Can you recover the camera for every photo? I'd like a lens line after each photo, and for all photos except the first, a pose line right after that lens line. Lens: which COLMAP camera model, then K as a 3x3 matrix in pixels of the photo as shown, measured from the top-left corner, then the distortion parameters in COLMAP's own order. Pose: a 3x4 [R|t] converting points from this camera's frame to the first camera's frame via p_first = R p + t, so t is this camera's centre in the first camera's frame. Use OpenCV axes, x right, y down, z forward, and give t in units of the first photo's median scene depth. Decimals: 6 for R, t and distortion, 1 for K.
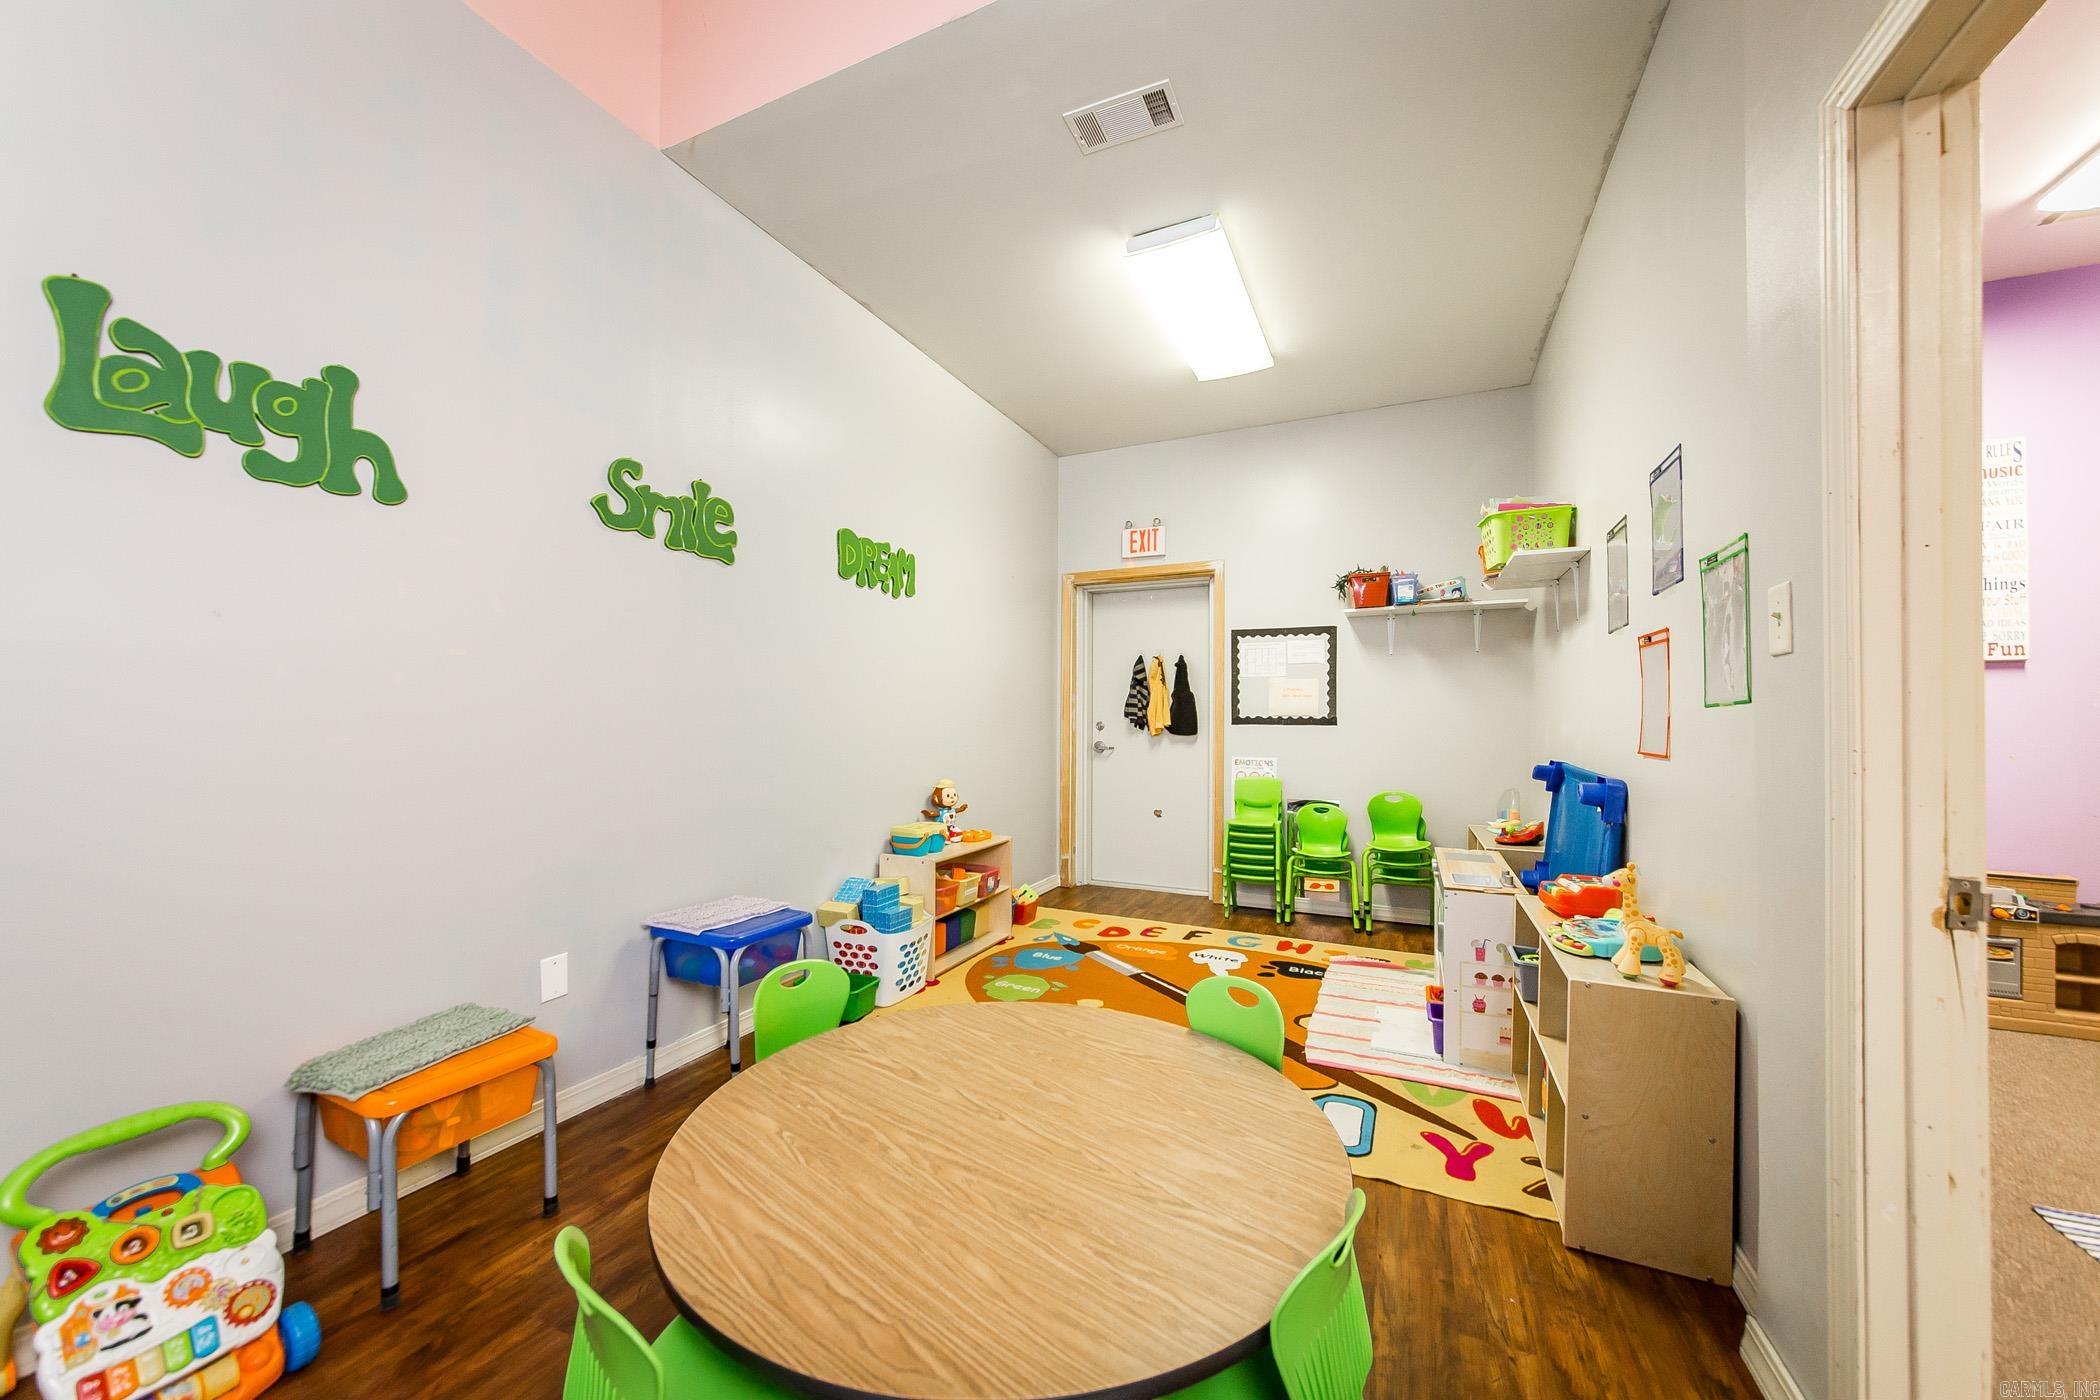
lens RADIAL K [[776.5, 0, 1046.4], [0, 776.5, 711.9], [0, 0, 1]] dist [0.002070, 0.000150]
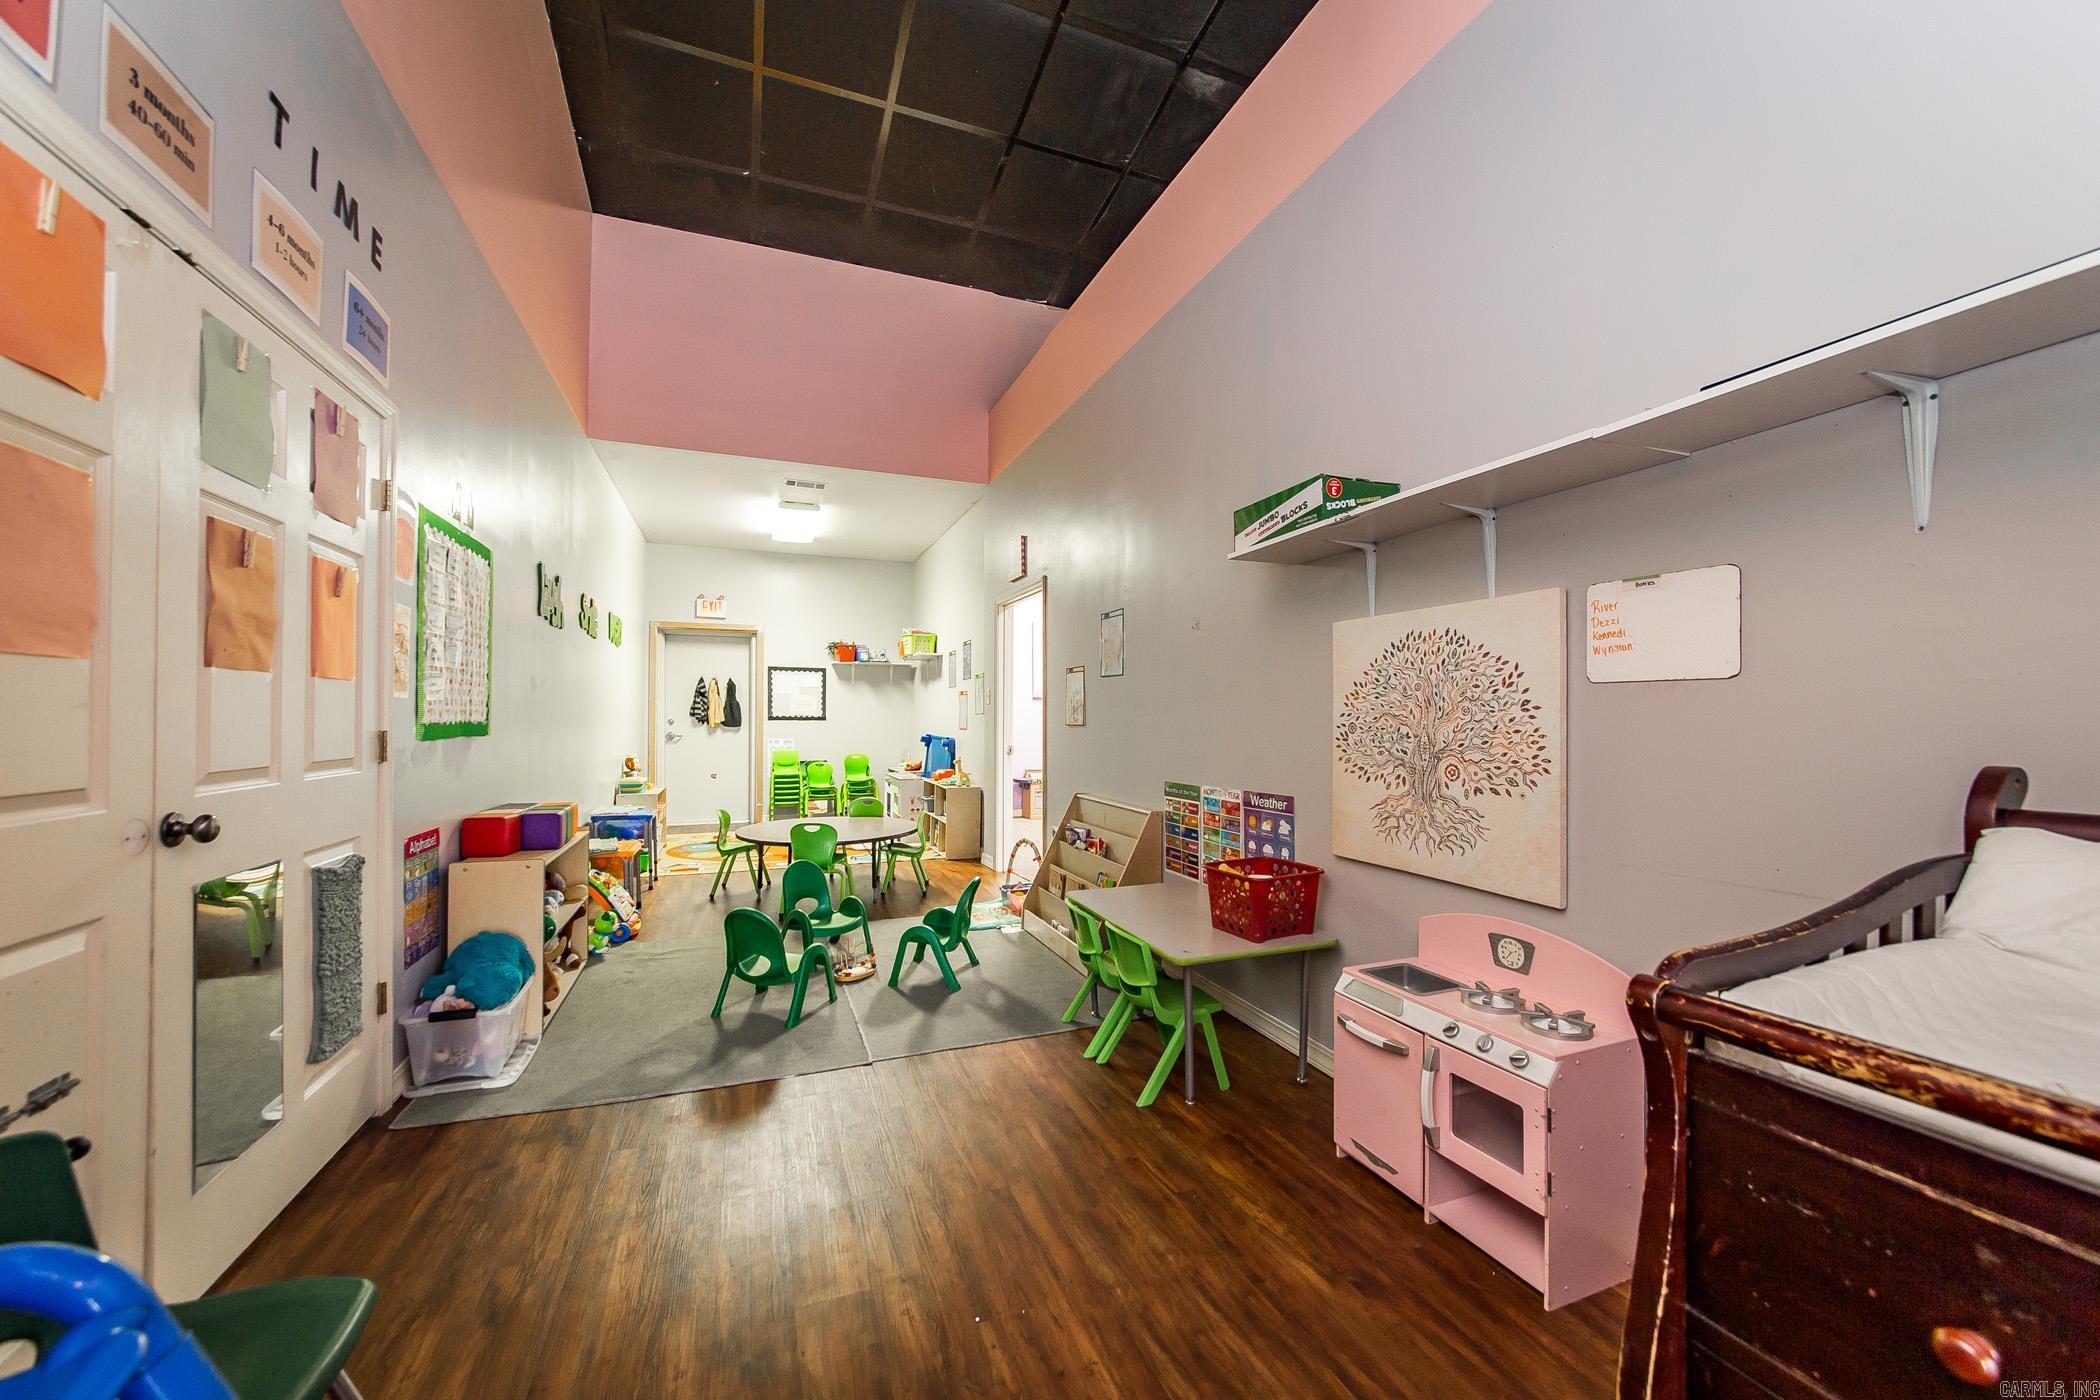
lens RADIAL K [[776.5, 0, 1046.9], [0, 776.5, 711.9], [0, 0, 1]] dist [0.002070, 0.000150]
pose [[0.693161, 0.001909, 0.720780, -0.623360], [-0.005272, 0.999983, 0.002422, -0.011444], [-0.720763, -0.005479, 0.693160, -0.712444]]
